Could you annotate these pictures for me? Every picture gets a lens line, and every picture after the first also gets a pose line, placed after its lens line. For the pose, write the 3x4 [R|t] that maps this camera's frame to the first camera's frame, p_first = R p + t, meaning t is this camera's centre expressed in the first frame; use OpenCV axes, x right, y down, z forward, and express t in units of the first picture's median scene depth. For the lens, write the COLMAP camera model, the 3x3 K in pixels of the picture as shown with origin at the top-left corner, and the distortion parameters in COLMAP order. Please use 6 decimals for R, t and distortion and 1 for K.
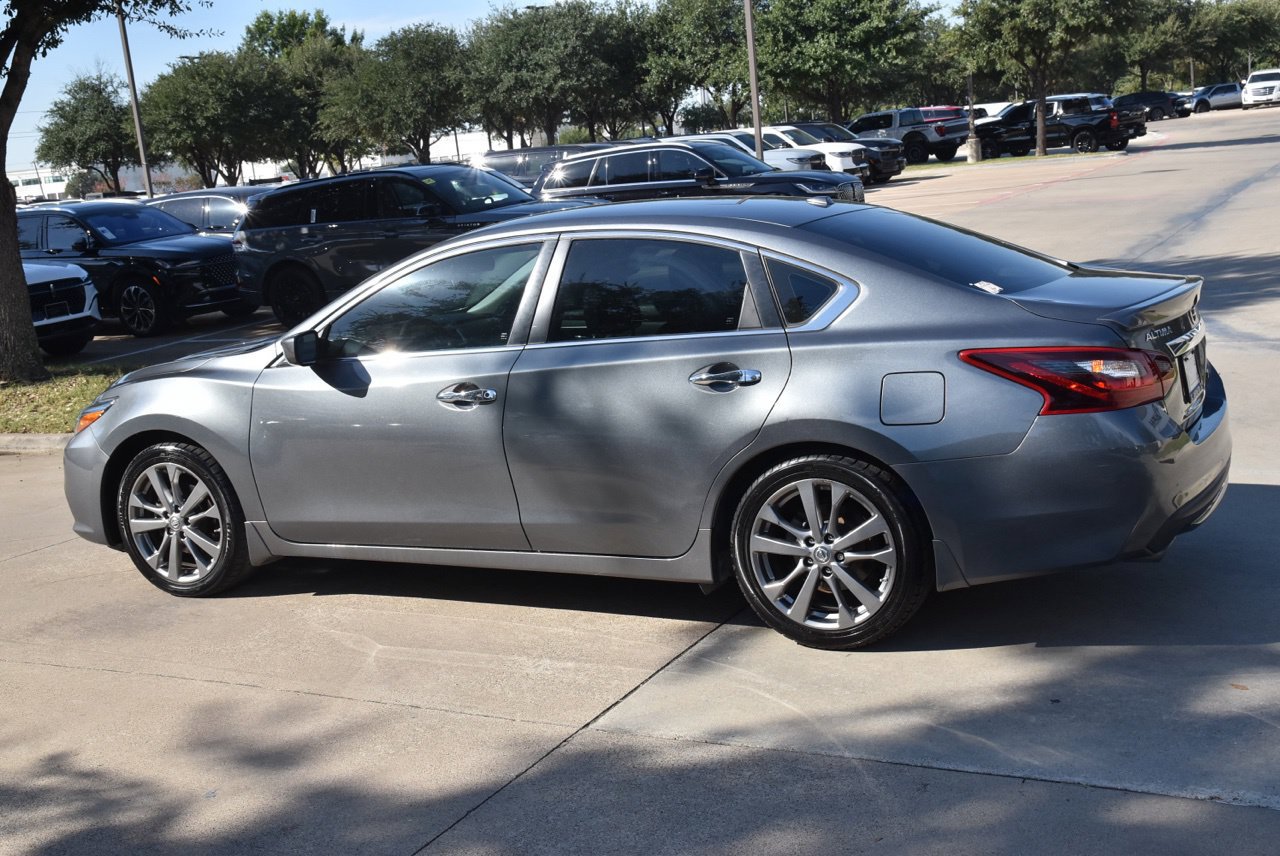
lens RADIAL K [[1616.6, 0, 640.0], [0, 1616.6, 428.0], [0, 0, 1]] dist [0.016812, 0.182761]
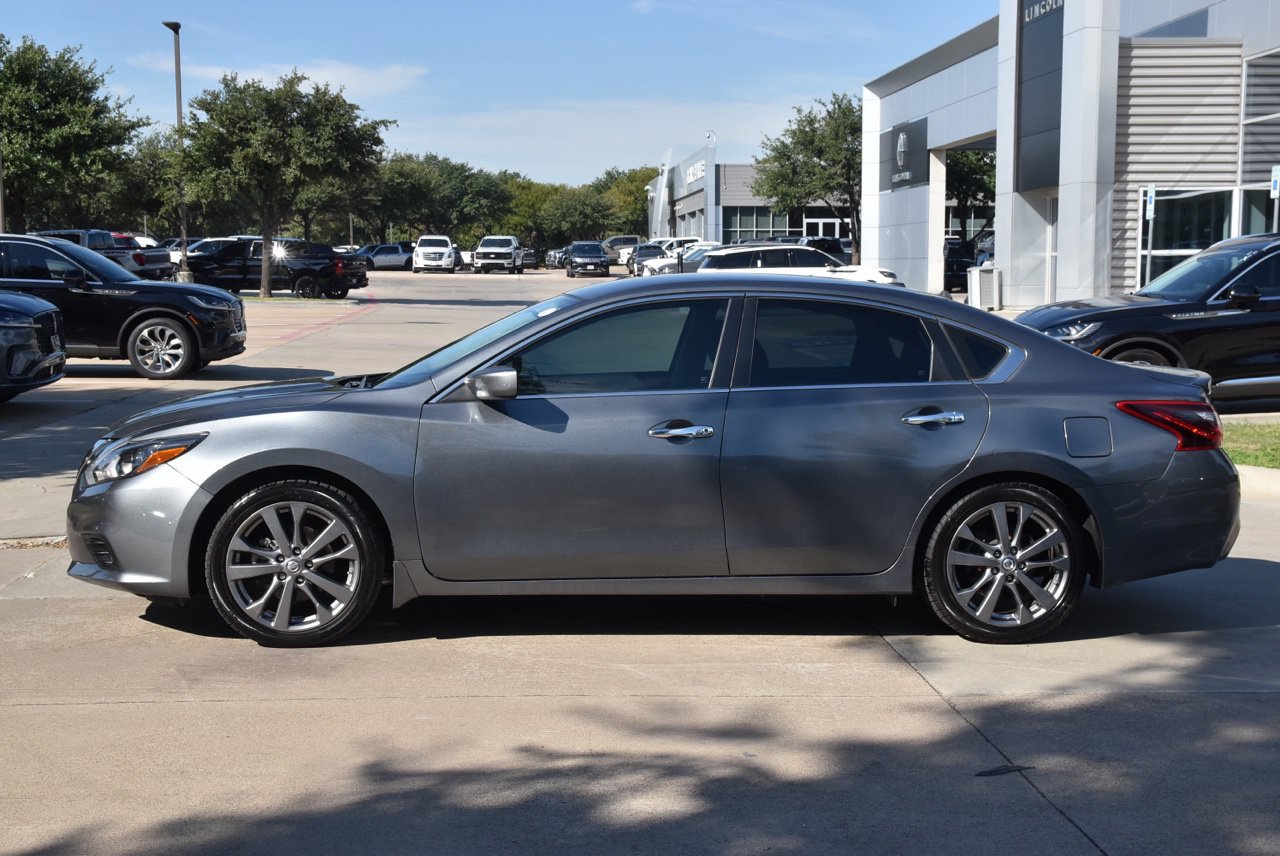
lens RADIAL K [[1945.5, 0, 640.0], [0, 1945.5, 428.0], [0, 0, 1]] dist [0.080872, 0.154958]
pose [[0.806350, 0.050605, 0.589269, -0.355483], [0.017308, 0.993887, -0.109036, 0.047316], [-0.591185, 0.098121, 0.800545, -0.012023]]
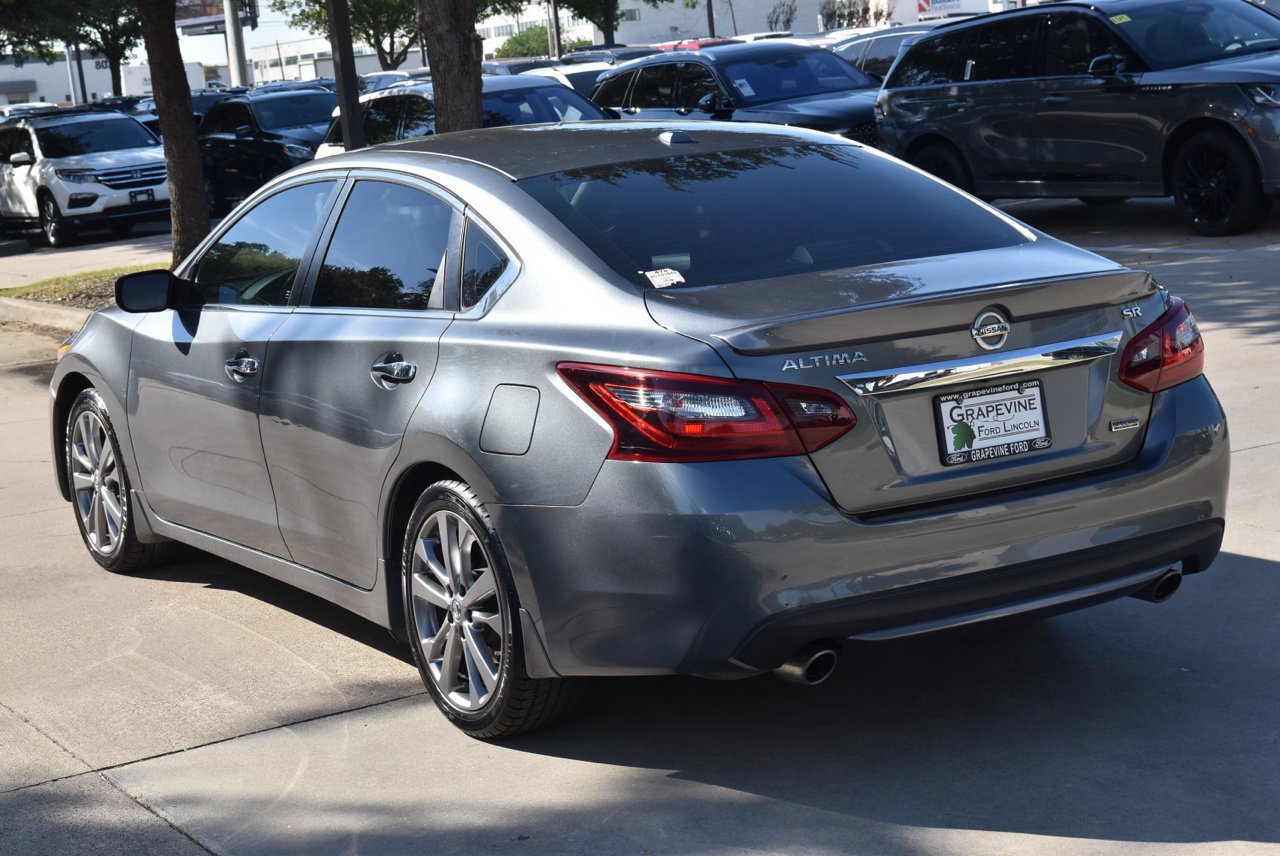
lens RADIAL K [[2665.9, 0, 640.0], [0, 2665.9, 428.0], [0, 0, 1]] dist [0.056972, 2.780359]
pose [[0.806078, 0.097067, -0.583795, 0.334320], [-0.079092, 0.995278, 0.056278, -0.031534], [0.586501, 0.000809, 0.809948, 0.008059]]
